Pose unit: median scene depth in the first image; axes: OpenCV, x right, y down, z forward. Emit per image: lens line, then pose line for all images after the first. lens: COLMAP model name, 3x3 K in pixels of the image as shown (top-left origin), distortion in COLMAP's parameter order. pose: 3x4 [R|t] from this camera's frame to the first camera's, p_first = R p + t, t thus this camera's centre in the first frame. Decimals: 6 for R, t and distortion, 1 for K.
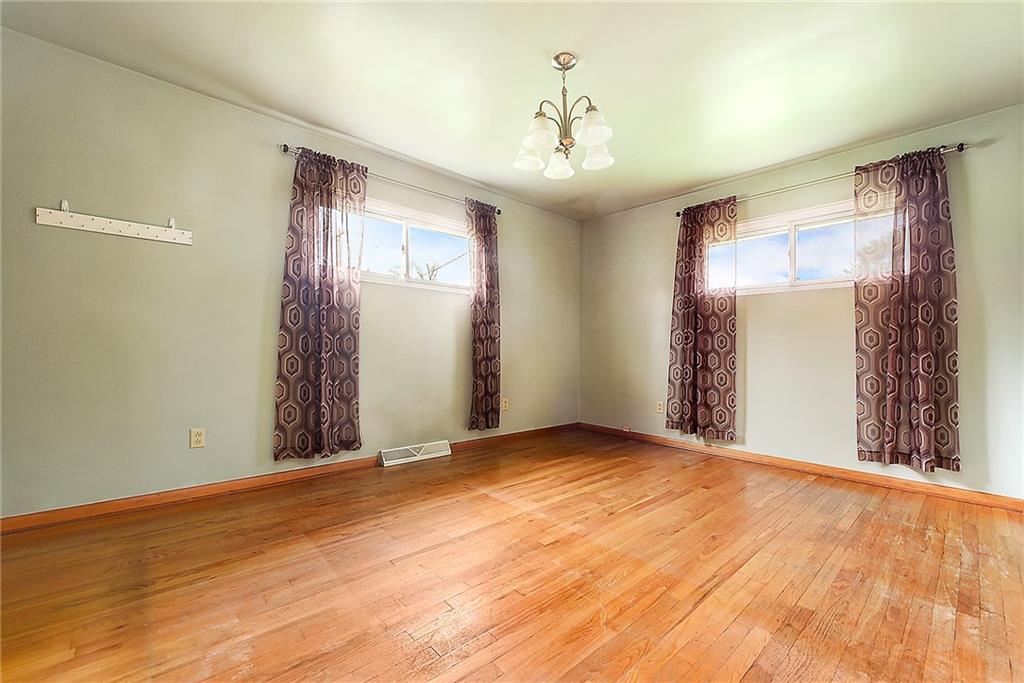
lens RADIAL K [[419.6, 0, 513.5], [0, 419.6, 362.6], [0, 0, 1]] dist [0.001923, -0.000023]
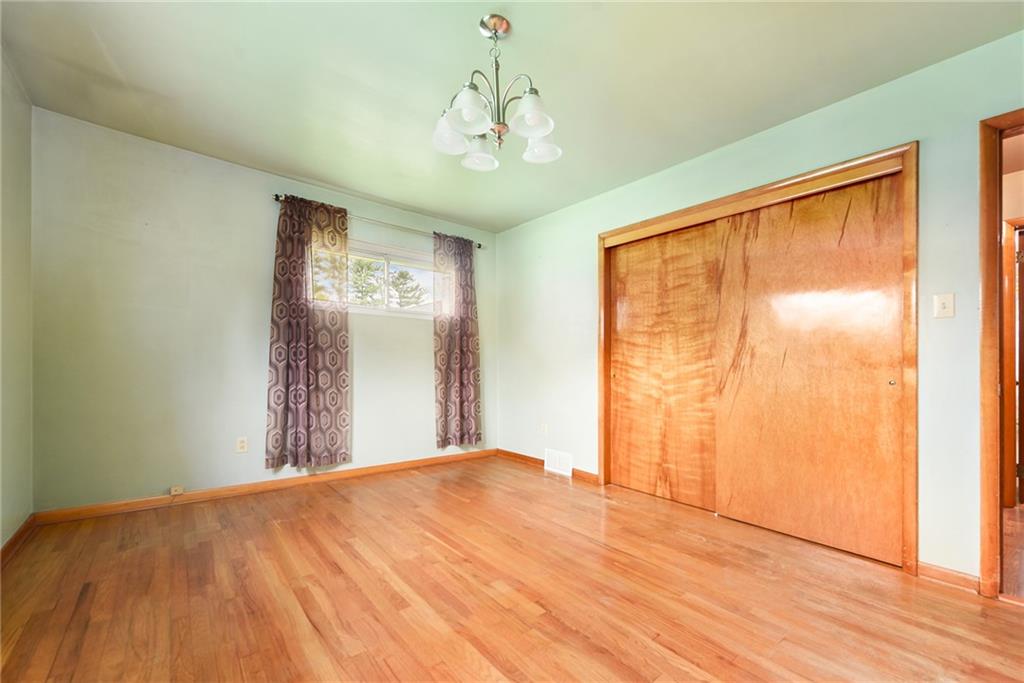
lens RADIAL K [[419.6, 0, 513.5], [0, 419.6, 362.6], [0, 0, 1]] dist [0.001923, -0.000023]
pose [[0.050068, -0.003887, 0.998738, -0.446703], [0.014380, 0.999892, 0.003171, -0.040582], [-0.998642, 0.014203, 0.050118, 0.590782]]
